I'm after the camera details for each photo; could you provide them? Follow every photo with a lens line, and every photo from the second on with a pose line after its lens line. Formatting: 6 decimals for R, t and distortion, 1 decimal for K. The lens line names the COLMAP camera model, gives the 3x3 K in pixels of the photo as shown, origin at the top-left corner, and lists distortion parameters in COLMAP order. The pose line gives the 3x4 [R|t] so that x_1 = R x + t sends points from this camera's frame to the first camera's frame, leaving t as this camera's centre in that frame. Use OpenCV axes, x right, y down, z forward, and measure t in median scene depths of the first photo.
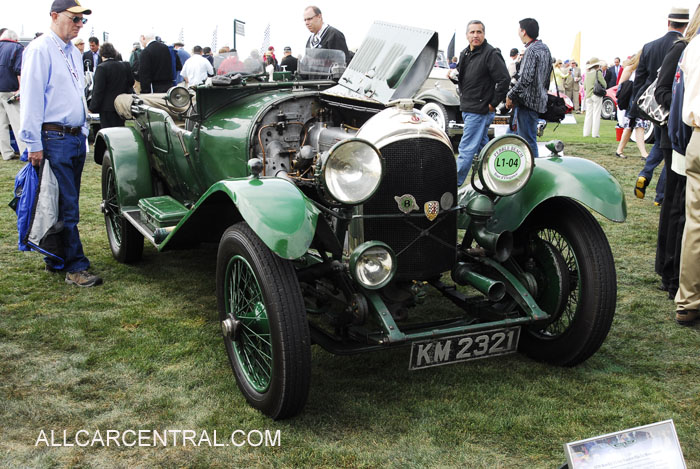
lens RADIAL K [[914.3, 0, 348.8], [0, 914.3, 233.7], [0, 0, 1]] dist [-0.062940, 0.000000]
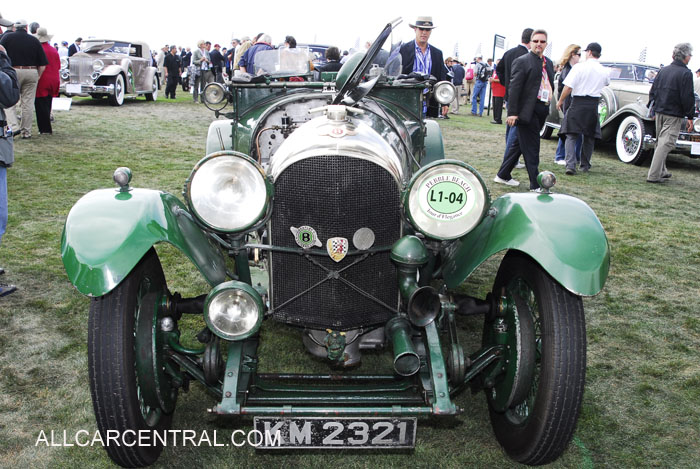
lens RADIAL K [[716.1, 0, 351.2], [0, 716.1, 238.6], [0, 0, 1]] dist [-0.101588, 0.000000]
pose [[0.928217, 0.117262, -0.353077, 0.325497], [-0.101086, 0.992818, 0.063980, -0.076726], [0.358044, -0.023696, 0.933404, 0.435317]]
